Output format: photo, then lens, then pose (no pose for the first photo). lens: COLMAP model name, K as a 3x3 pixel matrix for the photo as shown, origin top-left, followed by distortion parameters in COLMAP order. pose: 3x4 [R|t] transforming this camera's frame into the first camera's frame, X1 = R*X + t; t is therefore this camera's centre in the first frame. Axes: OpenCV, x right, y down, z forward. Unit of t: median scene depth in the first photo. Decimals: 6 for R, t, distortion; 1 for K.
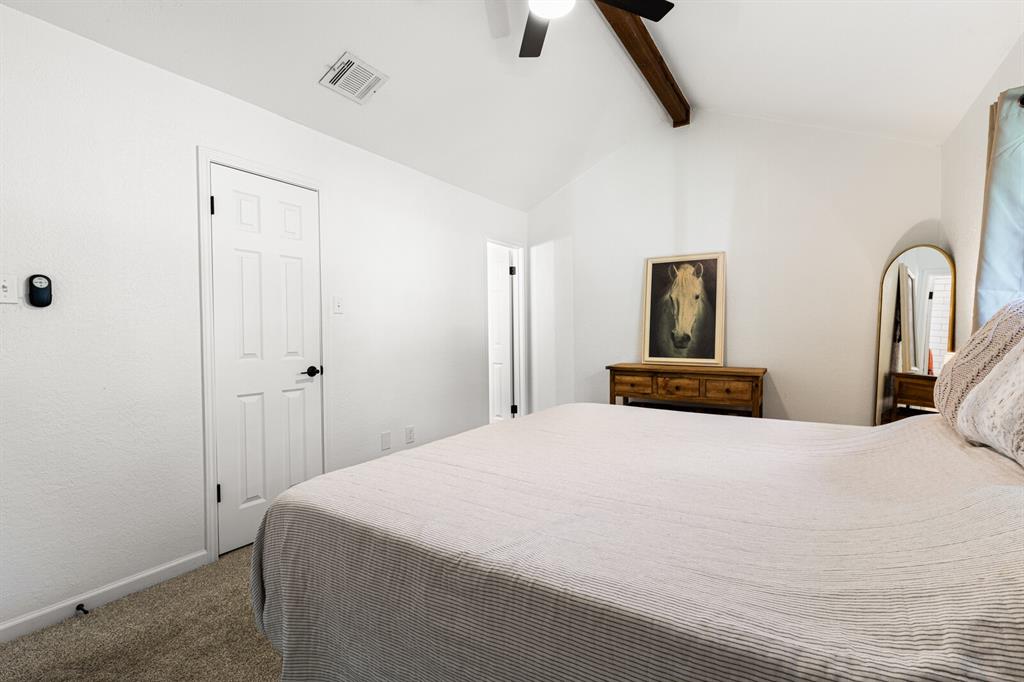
lens RADIAL K [[474.3, 0, 511.5], [0, 474.3, 333.9], [0, 0, 1]] dist [-0.000030, -0.000646]
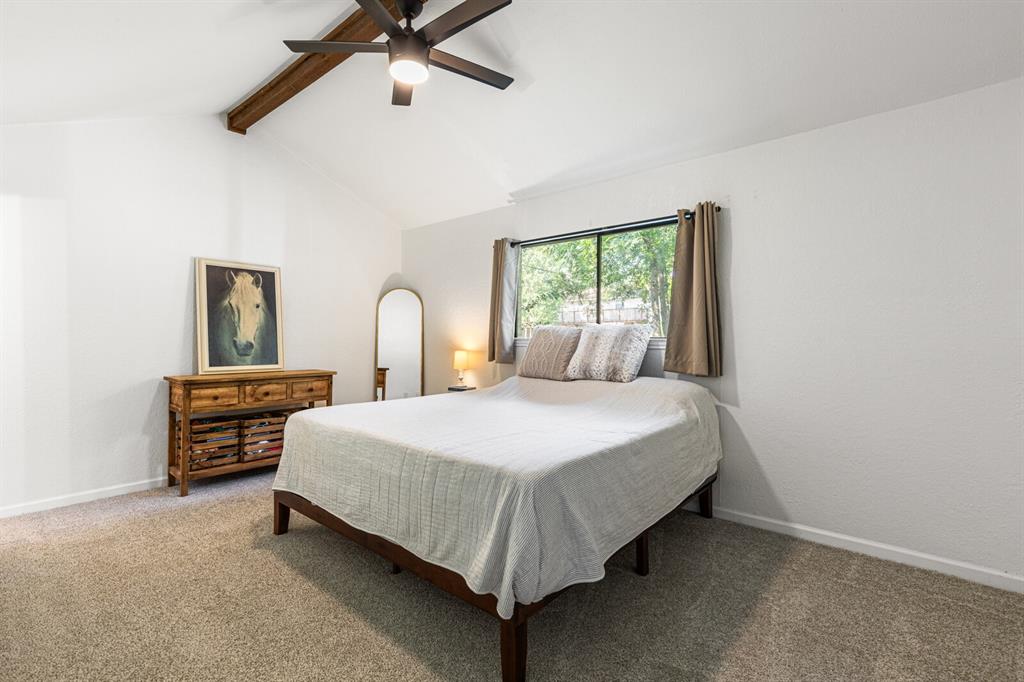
lens RADIAL K [[474.3, 0, 512.0], [0, 474.3, 341.9], [0, 0, 1]] dist [-0.000030, -0.000646]
pose [[0.121591, -0.005200, 0.992567, -0.572914], [-0.000635, 0.999986, 0.005317, -0.004811], [-0.992580, -0.001277, 0.121586, 0.320161]]
